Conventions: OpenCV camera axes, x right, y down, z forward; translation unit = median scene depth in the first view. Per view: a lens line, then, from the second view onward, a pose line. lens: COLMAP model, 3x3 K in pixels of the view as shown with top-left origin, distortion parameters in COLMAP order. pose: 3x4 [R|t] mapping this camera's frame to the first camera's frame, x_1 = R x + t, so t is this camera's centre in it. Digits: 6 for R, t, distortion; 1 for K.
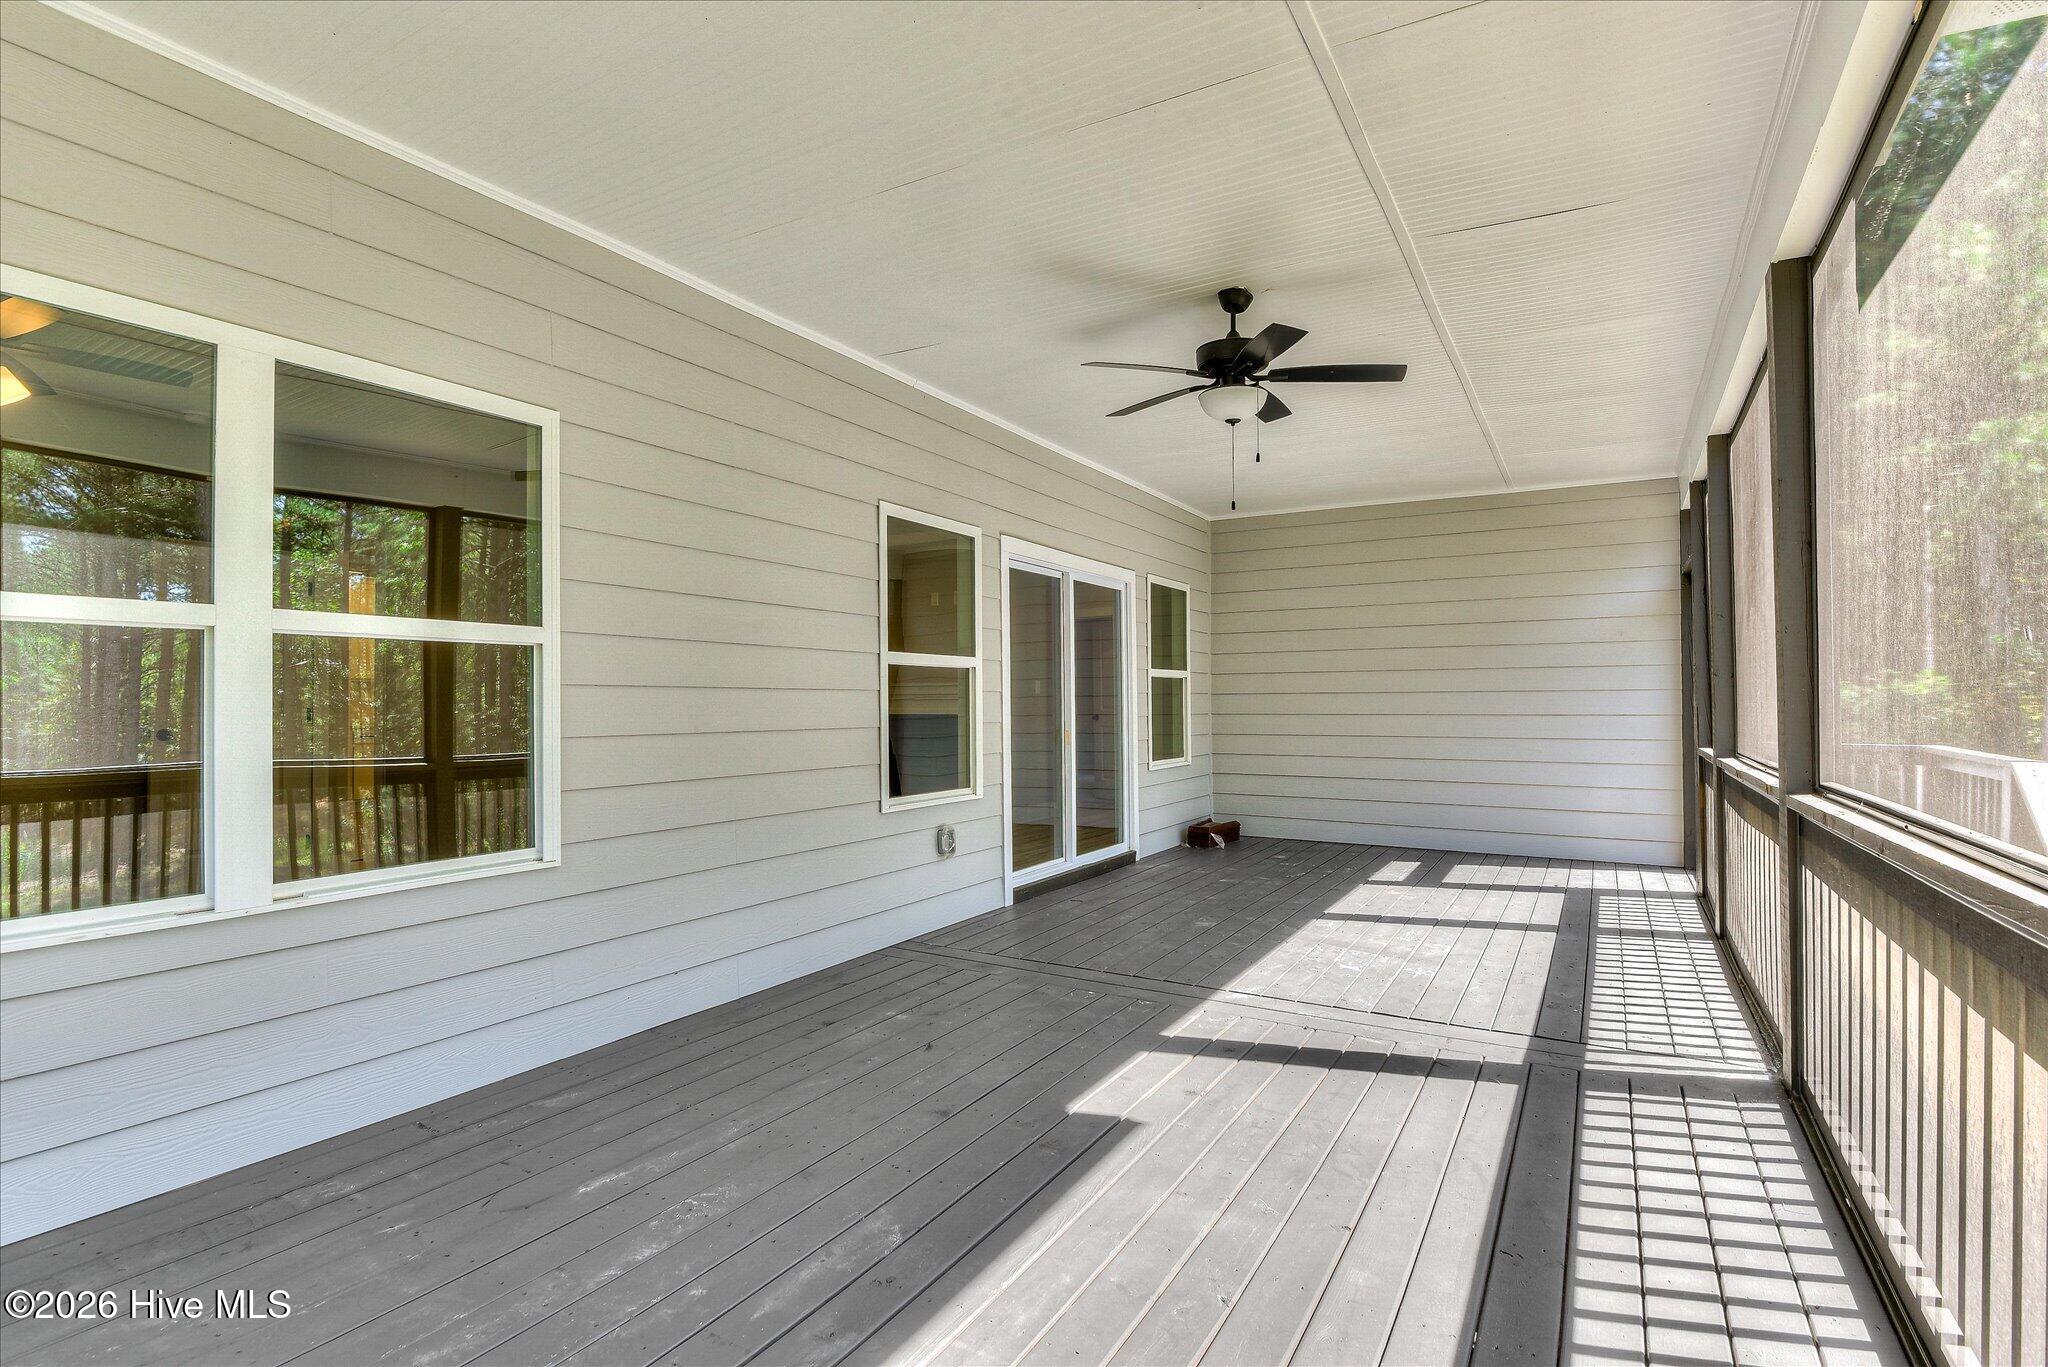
lens RADIAL K [[1004.1, 0, 1024.0], [0, 1004.1, 683.5], [0, 0, 1]] dist [-0.022009, -0.000869]
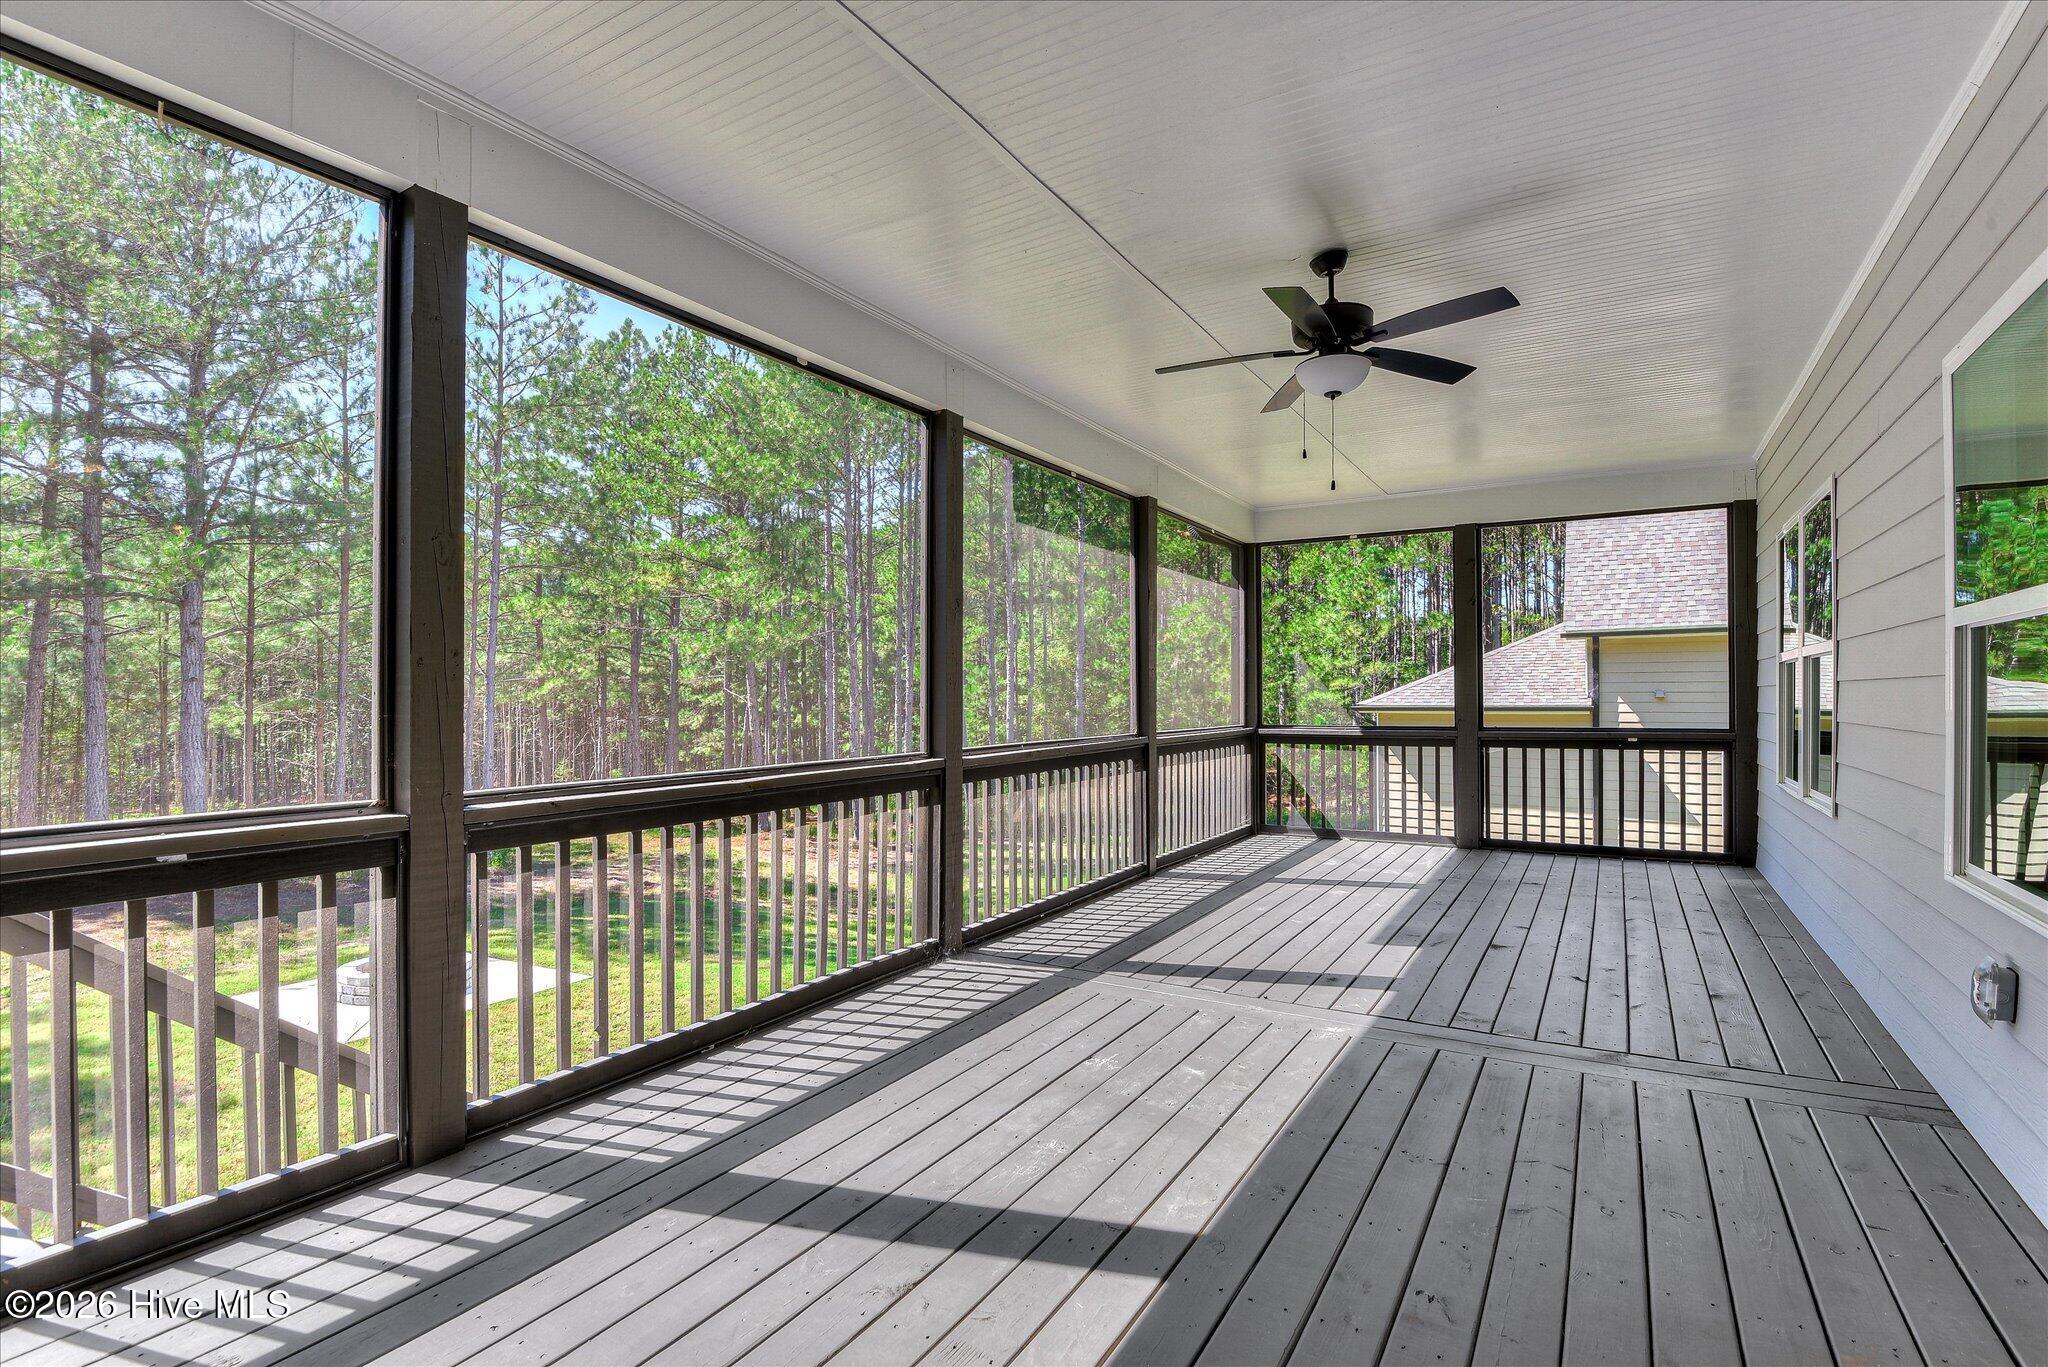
lens RADIAL K [[992.3, 0, 1016.9], [0, 992.3, 677.1], [0, 0, 1]] dist [-0.002733, -0.001141]
pose [[-0.999716, 0.016289, 0.017378, 0.545930], [0.015559, 0.999024, -0.041335, 0.045457], [-0.018035, -0.041053, -0.998994, 2.144914]]
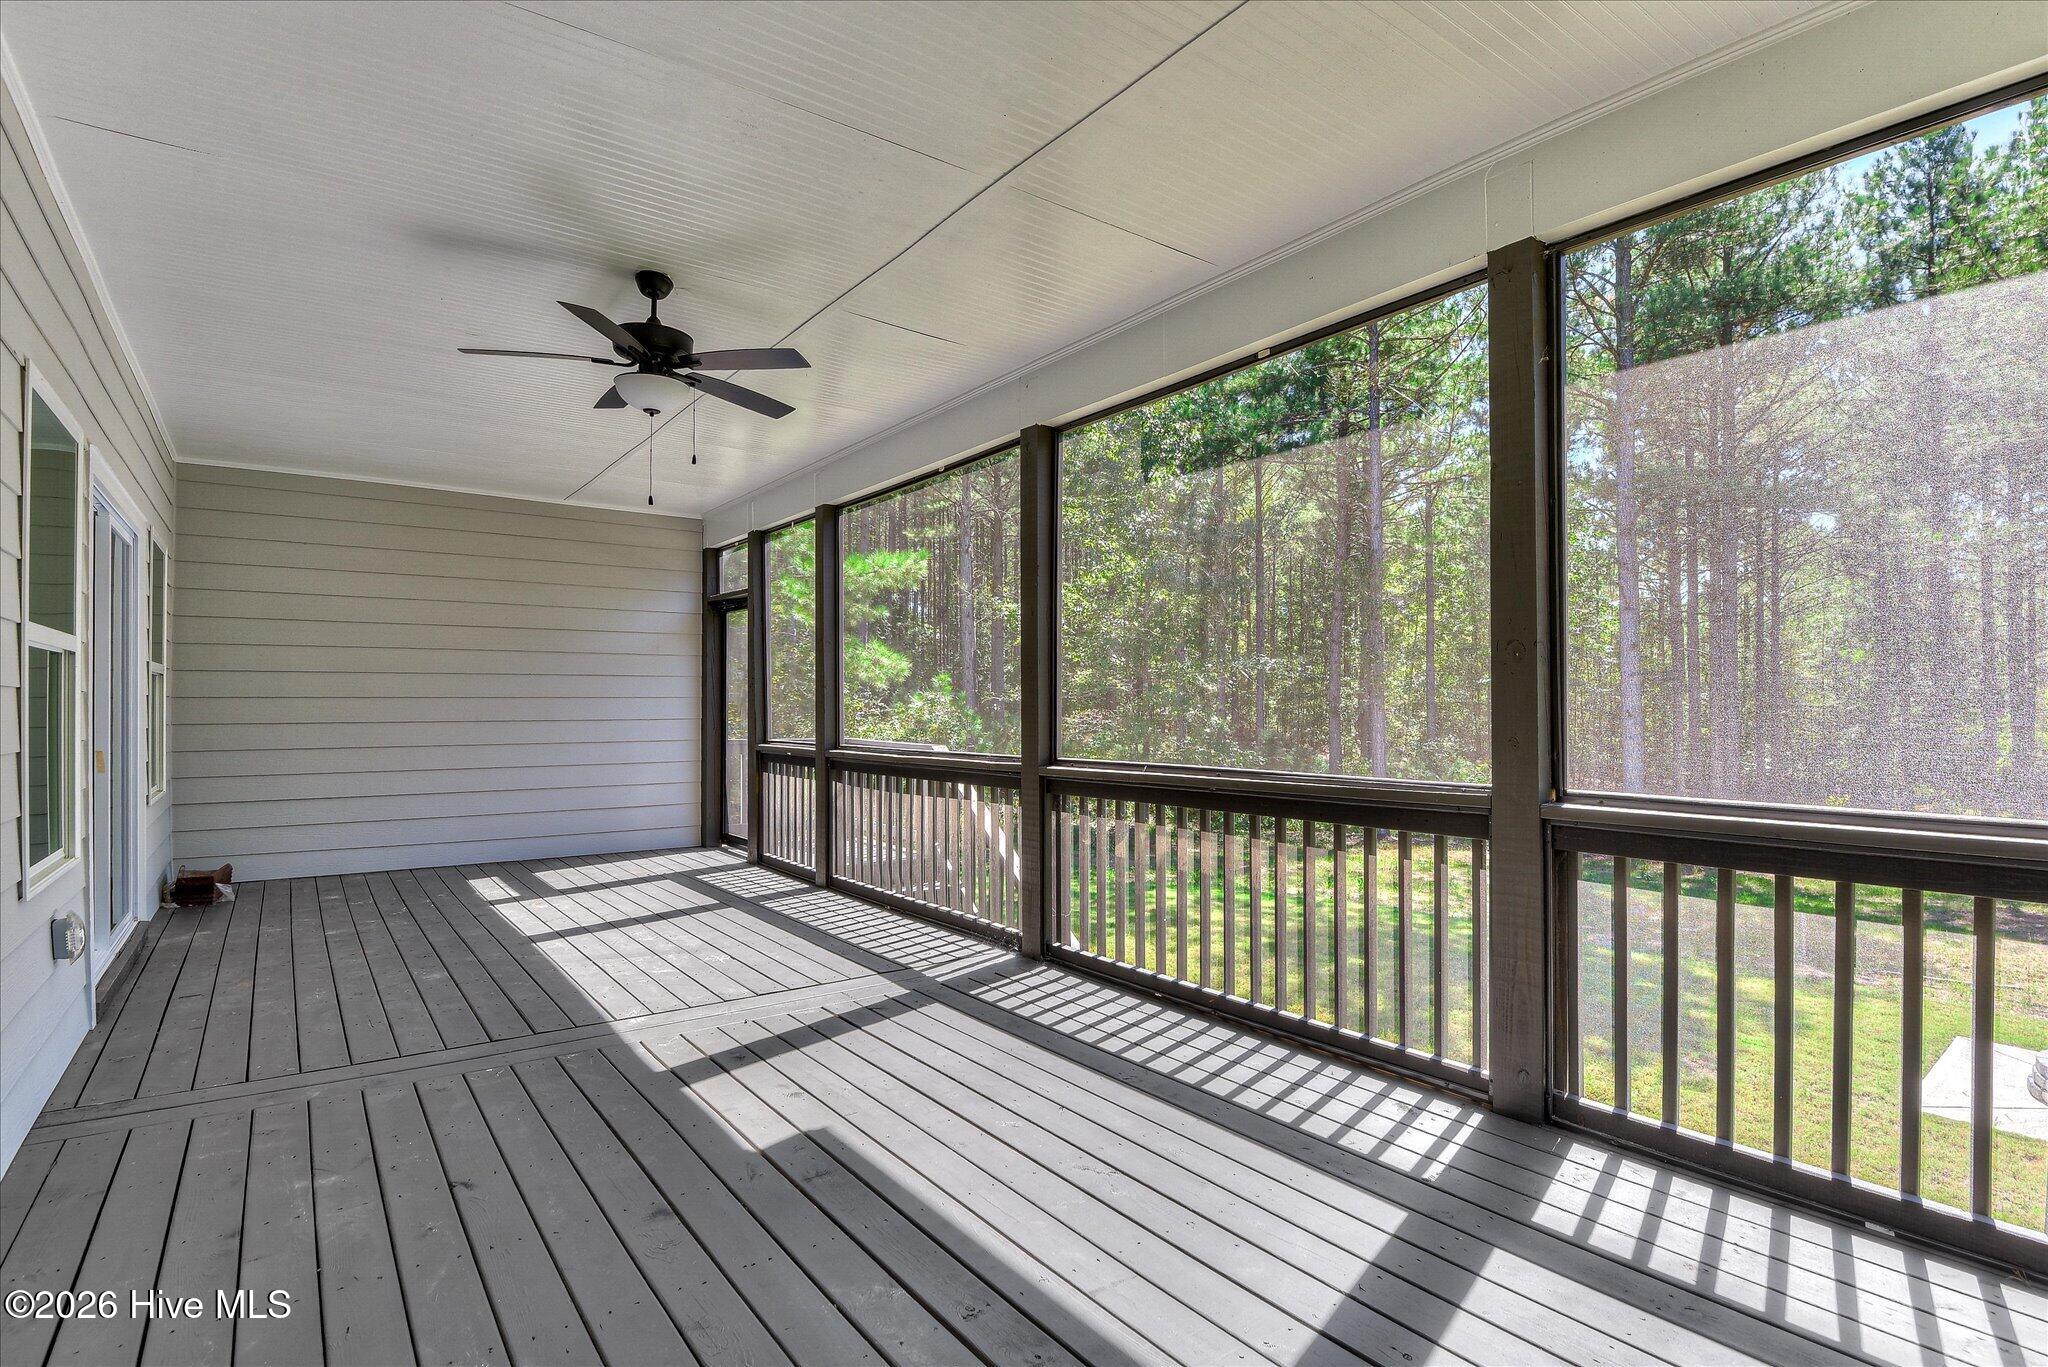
lens RADIAL K [[1004.1, 0, 1024.0], [0, 1004.1, 683.5], [0, 0, 1]] dist [-0.022009, -0.000869]
pose [[0.394133, 0.020507, 0.918825, -0.580254], [-0.014176, 0.999768, -0.016232, 0.007117], [-0.918944, -0.006627, 0.394332, 0.337903]]
